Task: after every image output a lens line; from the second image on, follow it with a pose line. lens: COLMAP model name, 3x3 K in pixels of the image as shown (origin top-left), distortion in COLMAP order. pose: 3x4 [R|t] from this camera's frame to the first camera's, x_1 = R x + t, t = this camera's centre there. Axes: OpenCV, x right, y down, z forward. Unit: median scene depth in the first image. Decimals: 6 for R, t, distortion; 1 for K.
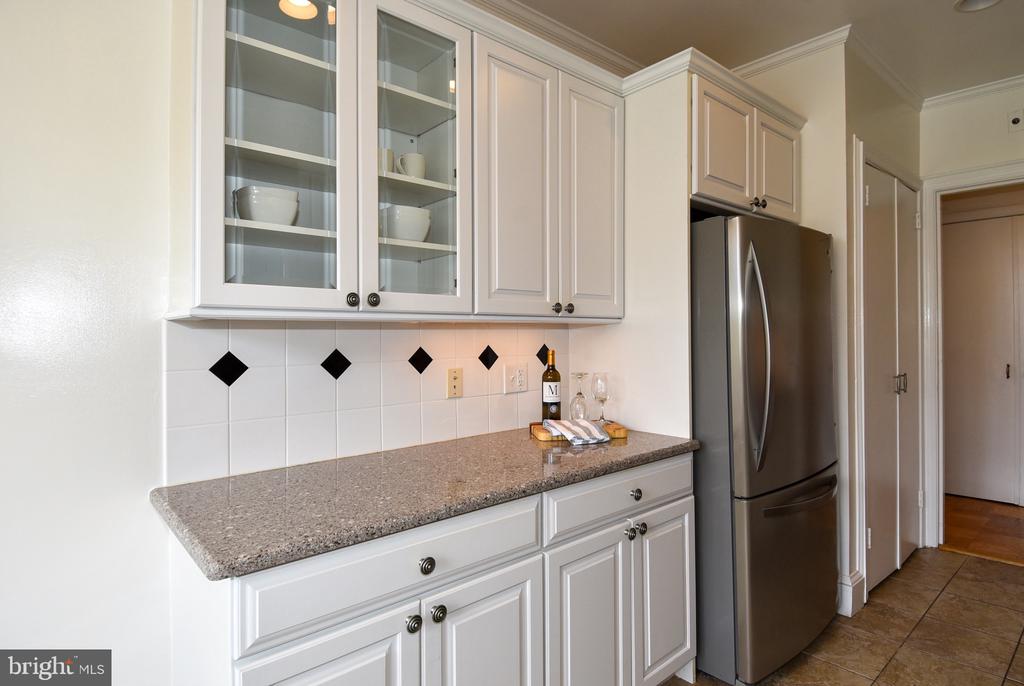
lens RADIAL K [[566.4, 0, 549.3], [0, 566.4, 329.9], [0, 0, 1]] dist [0.047200, -0.064031]
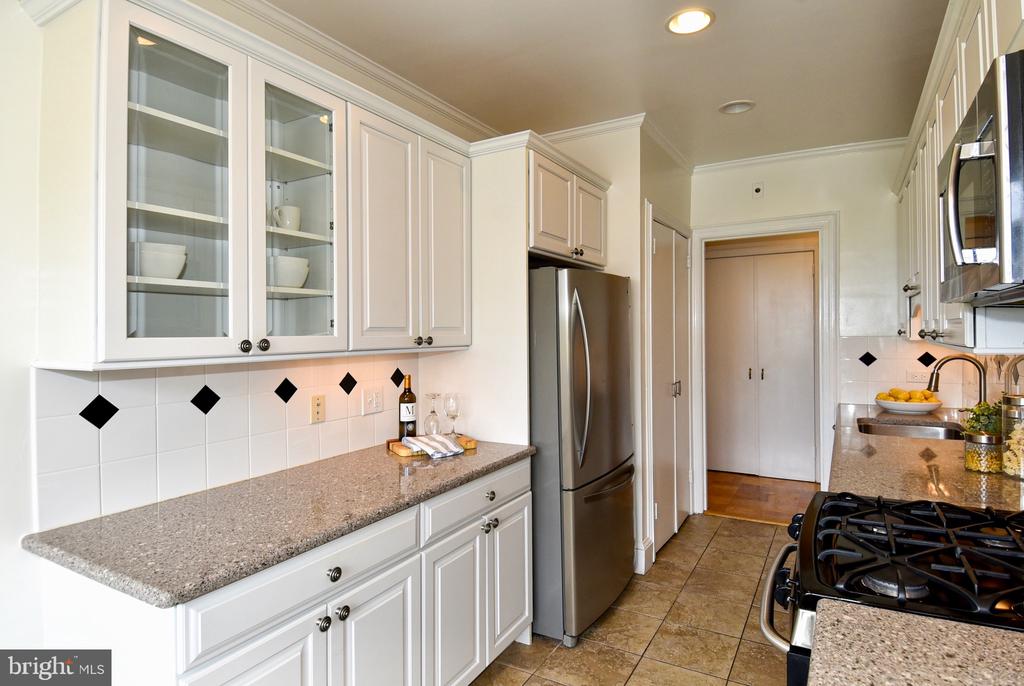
lens RADIAL K [[555.2, 0, 530.7], [0, 555.2, 343.3], [0, 0, 1]] dist [0.052204, -0.056225]
pose [[0.954920, -0.013455, 0.296558, -0.104730], [0.006749, 0.999698, 0.023627, -0.059992], [-0.296786, -0.020560, 0.954723, -0.147205]]
